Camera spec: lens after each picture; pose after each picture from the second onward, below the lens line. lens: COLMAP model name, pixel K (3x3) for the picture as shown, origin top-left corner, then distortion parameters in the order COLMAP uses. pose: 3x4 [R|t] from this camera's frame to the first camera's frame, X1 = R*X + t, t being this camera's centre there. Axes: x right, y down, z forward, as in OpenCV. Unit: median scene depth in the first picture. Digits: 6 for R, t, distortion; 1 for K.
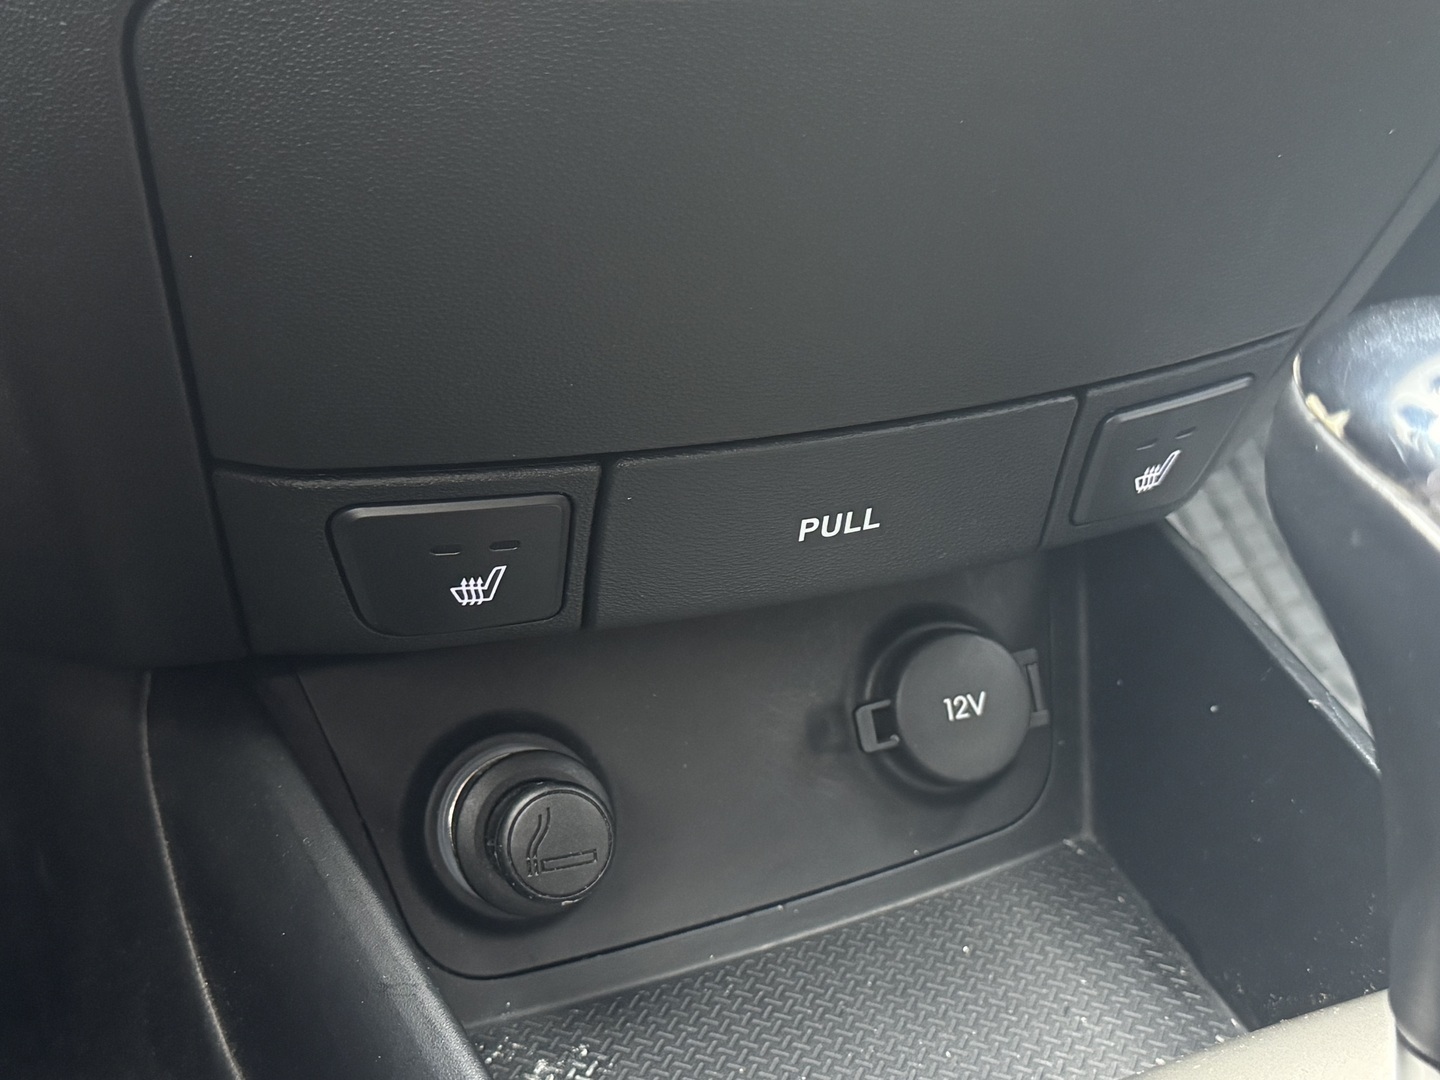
lens RADIAL K [[2022.0, 0, 715.1], [0, 2022.0, 536.8], [0, 0, 1]] dist [0.267256, 0.000000]
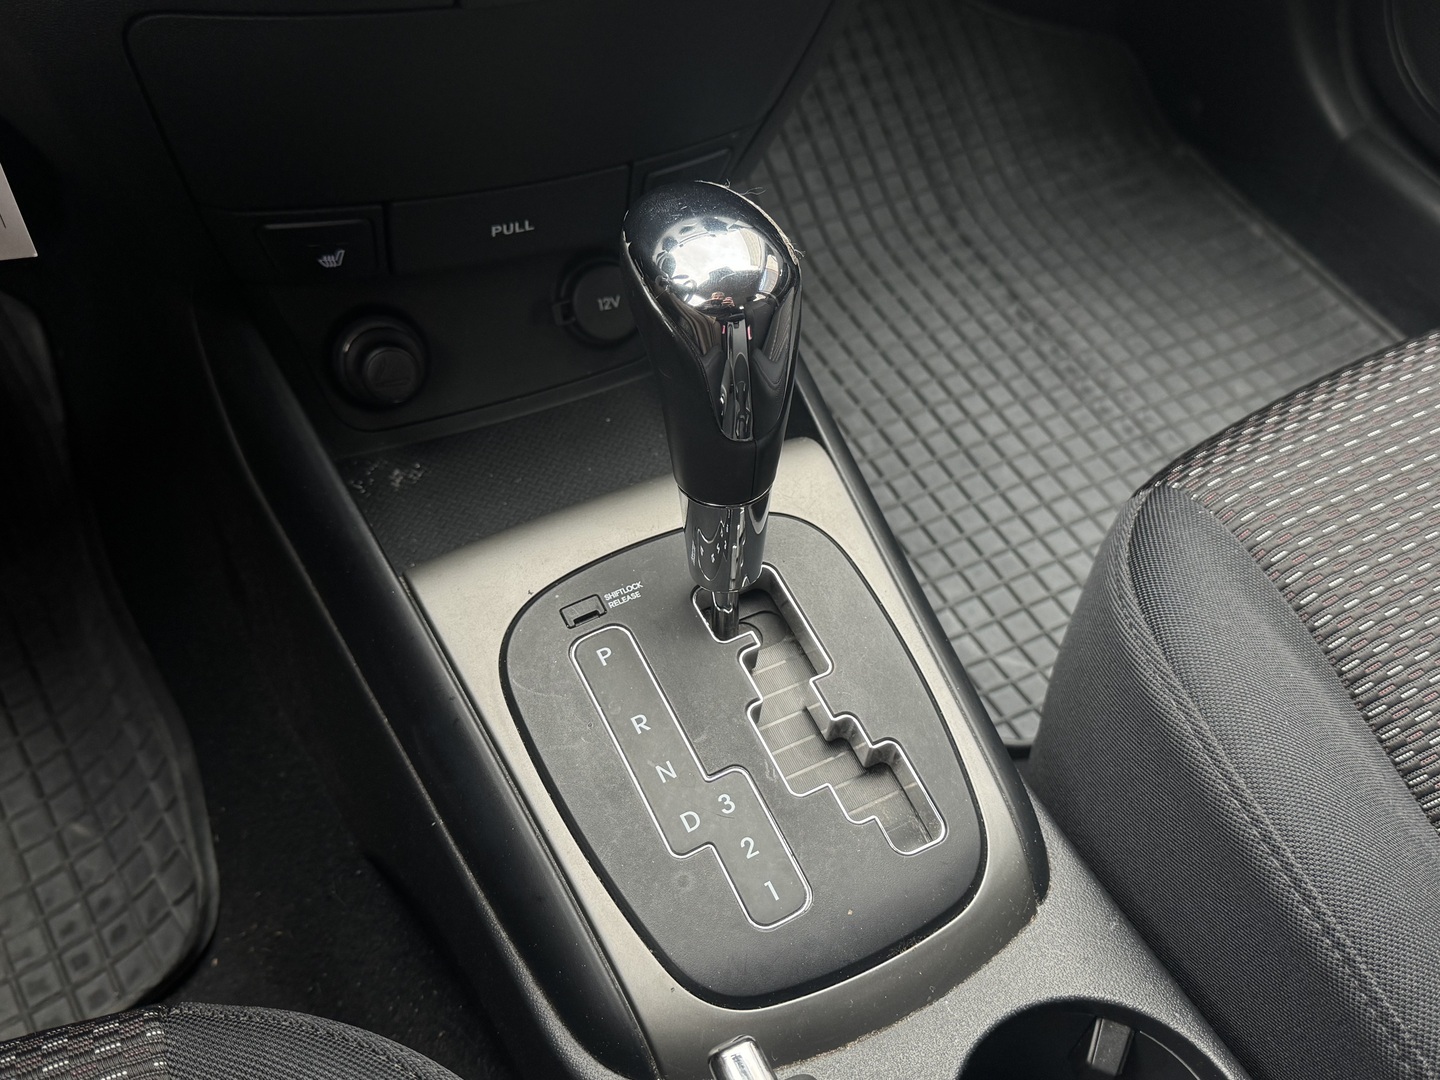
lens RADIAL K [[1458.7, 0, 724.6], [0, 1458.7, 538.1], [0, 0, 1]] dist [0.037031, 0.000000]
pose [[0.999772, 0.019247, 0.009272, 0.237426], [-0.021216, 0.945497, 0.324938, -0.172306], [-0.002513, -0.325061, 0.945690, -0.440041]]
